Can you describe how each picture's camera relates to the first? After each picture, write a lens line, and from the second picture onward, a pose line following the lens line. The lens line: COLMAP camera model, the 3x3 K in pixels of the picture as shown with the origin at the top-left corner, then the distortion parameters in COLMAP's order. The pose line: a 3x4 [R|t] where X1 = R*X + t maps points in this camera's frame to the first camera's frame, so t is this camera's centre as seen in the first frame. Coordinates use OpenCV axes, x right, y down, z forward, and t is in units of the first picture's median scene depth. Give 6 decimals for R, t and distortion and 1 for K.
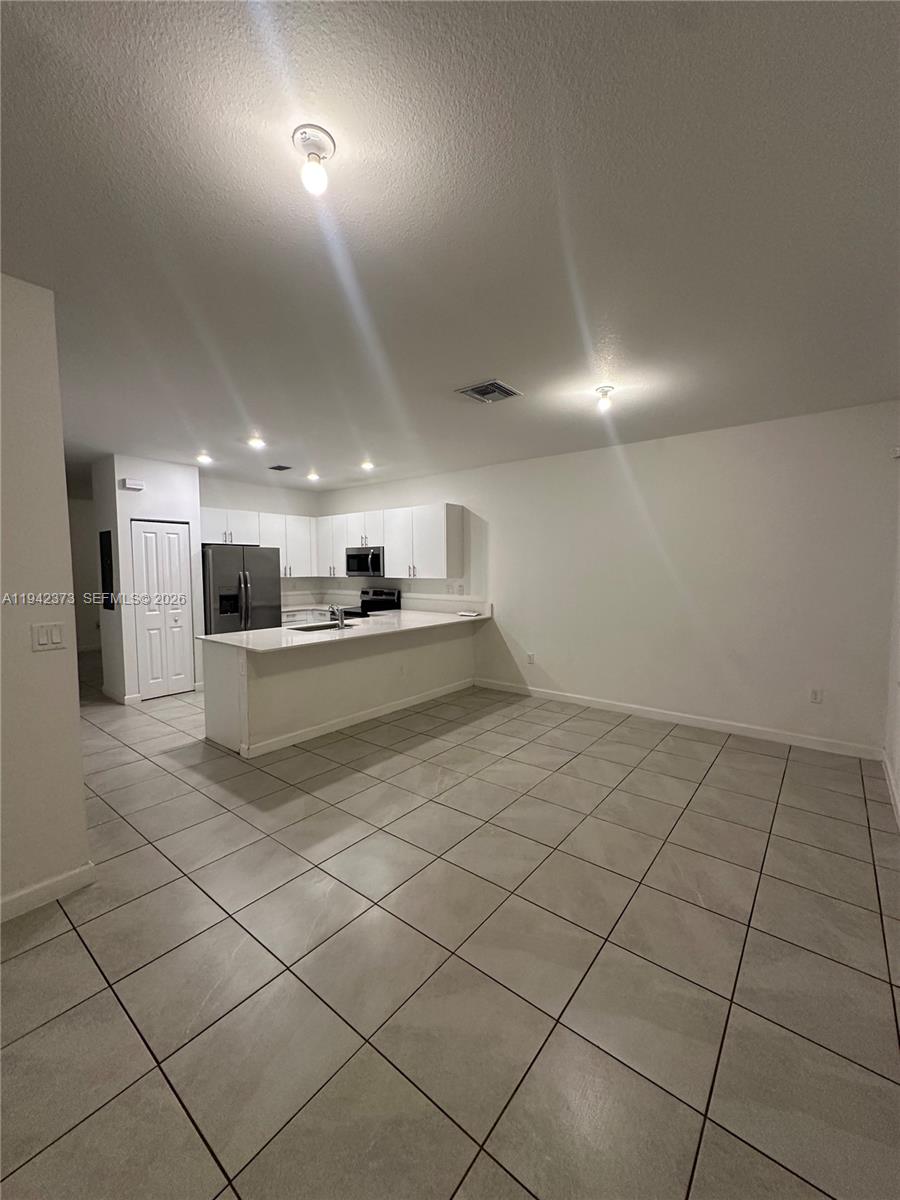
lens RADIAL K [[481.7, 0, 450.0], [0, 481.7, 600.0], [0, 0, 1]] dist [-0.002794, -0.000238]
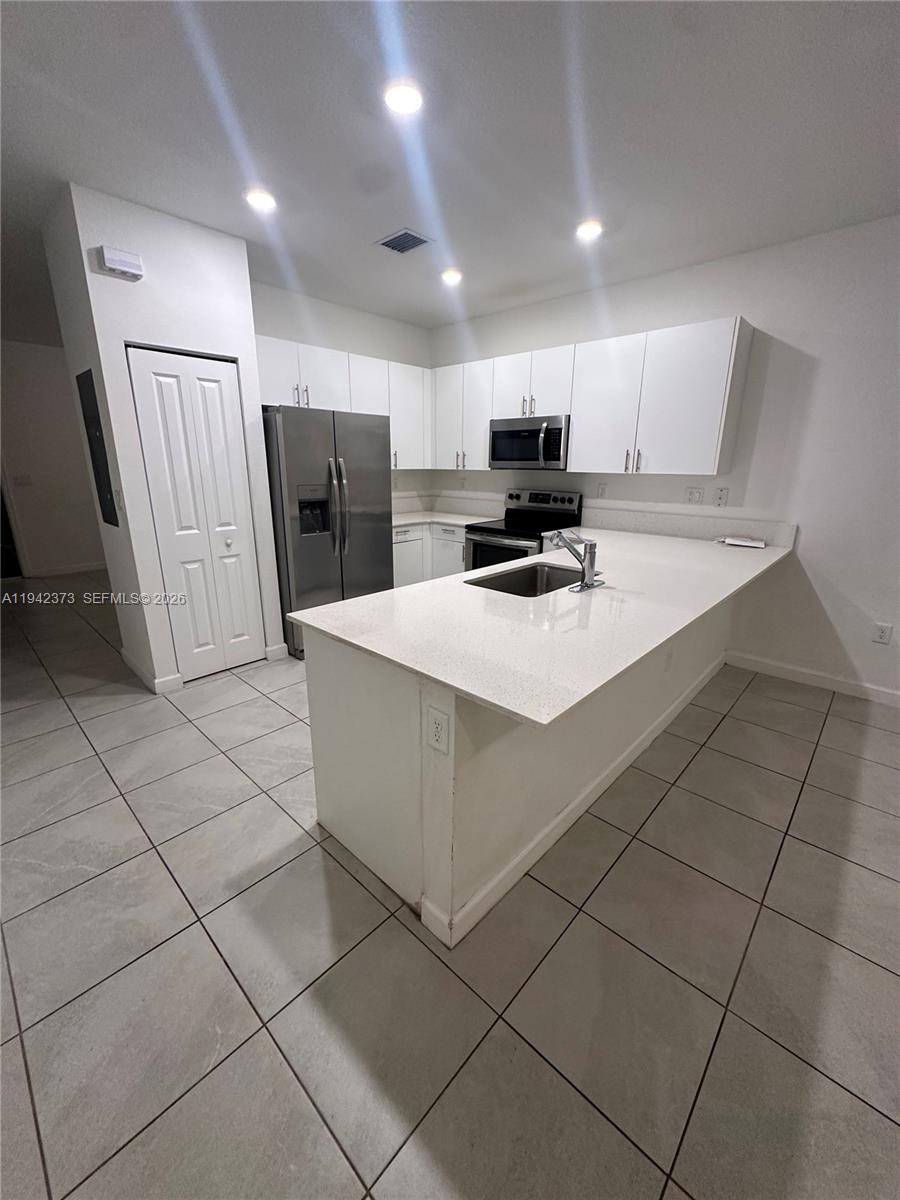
lens RADIAL K [[481.7, 0, 450.0], [0, 481.7, 600.0], [0, 0, 1]] dist [-0.002794, -0.000238]
pose [[0.997020, 0.031817, -0.070283, -0.249117], [-0.016336, 0.977408, 0.210731, -0.016926], [0.075400, -0.208955, 0.975014, 0.422581]]
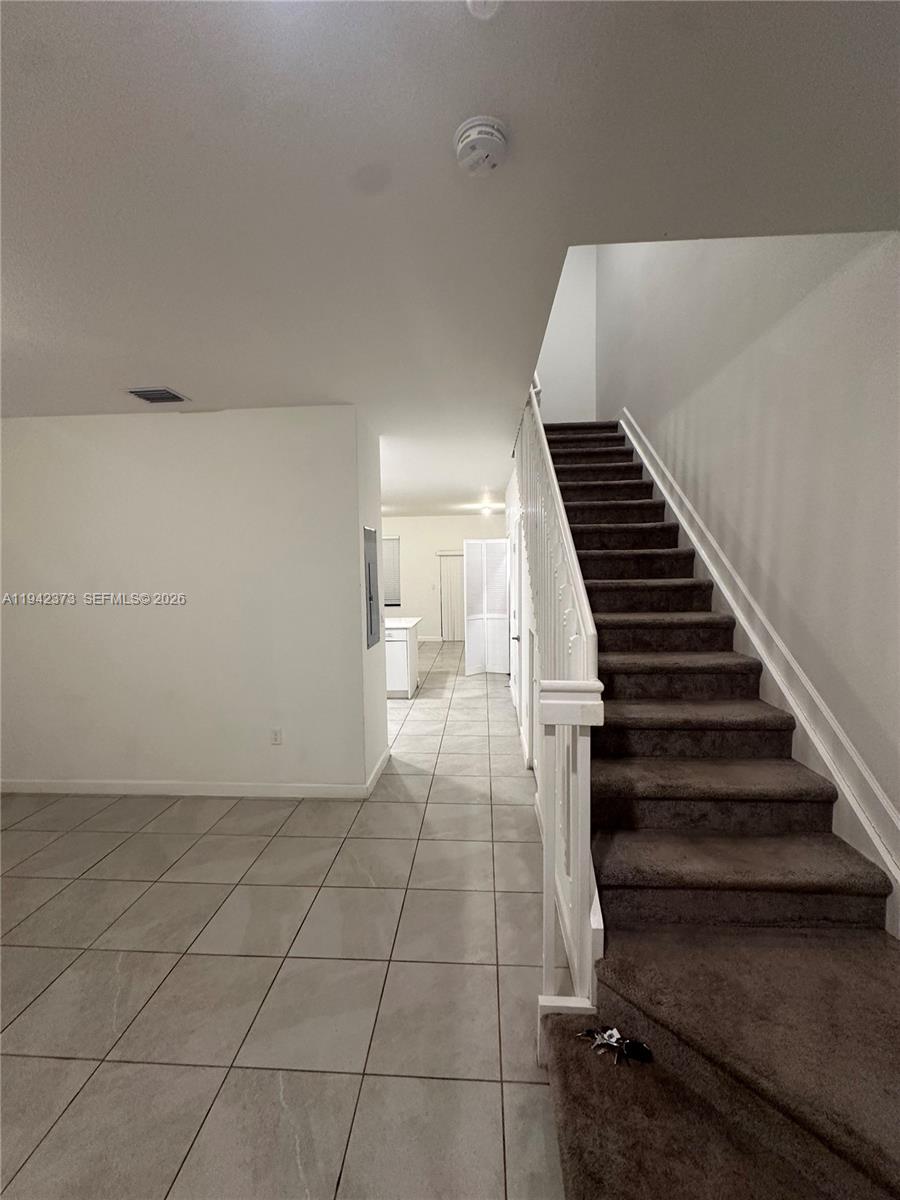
lens RADIAL K [[481.7, 0, 450.0], [0, 481.7, 600.0], [0, 0, 1]] dist [-0.002794, -0.000238]
pose [[-0.571991, -0.050433, 0.818708, -1.206566], [0.067179, 0.991875, 0.108034, -0.104994], [-0.817505, 0.116794, -0.563955, 1.172472]]
